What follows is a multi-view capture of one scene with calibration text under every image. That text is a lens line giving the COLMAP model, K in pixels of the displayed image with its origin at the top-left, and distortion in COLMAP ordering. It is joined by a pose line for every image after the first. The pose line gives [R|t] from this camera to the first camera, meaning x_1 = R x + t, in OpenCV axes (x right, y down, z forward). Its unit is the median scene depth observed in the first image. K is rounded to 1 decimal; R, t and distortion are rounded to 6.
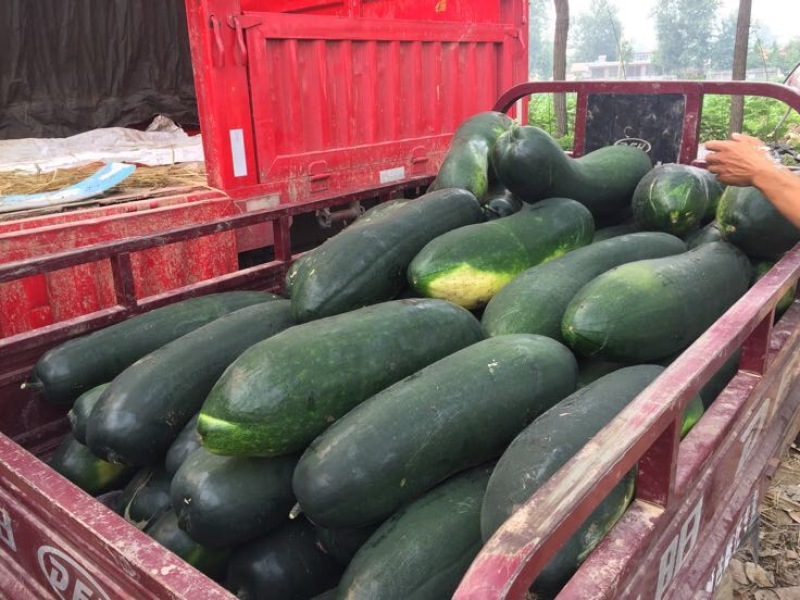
lens RADIAL K [[674.2, 0, 404.3], [0, 674.2, 300.0], [0, 0, 1]] dist [0.055732, -0.083276]
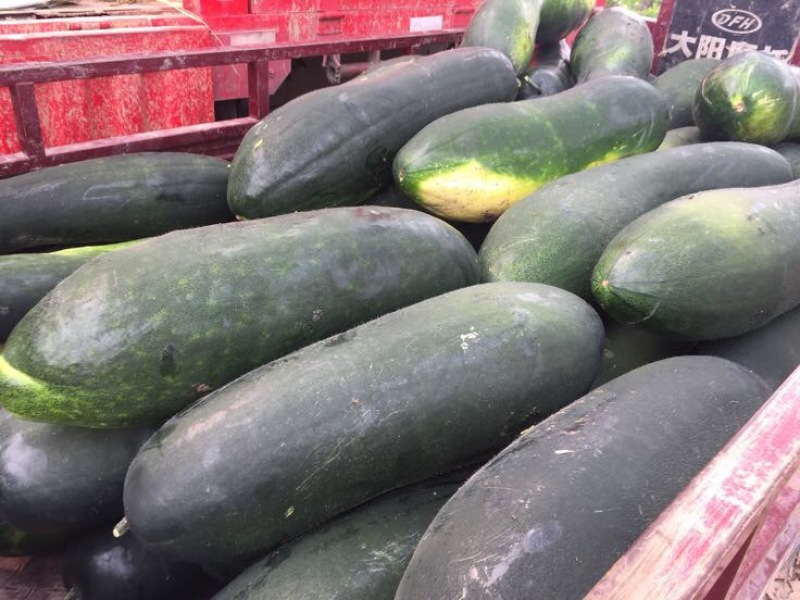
lens RADIAL K [[674.2, 0, 398.5], [0, 674.2, 297.5], [0, 0, 1]] dist [0.055732, -0.083276]
pose [[0.989216, 0.138566, -0.047439, 0.072911], [-0.127049, 0.972988, 0.192753, -0.043145], [0.072866, -0.184648, 0.980100, 0.305414]]
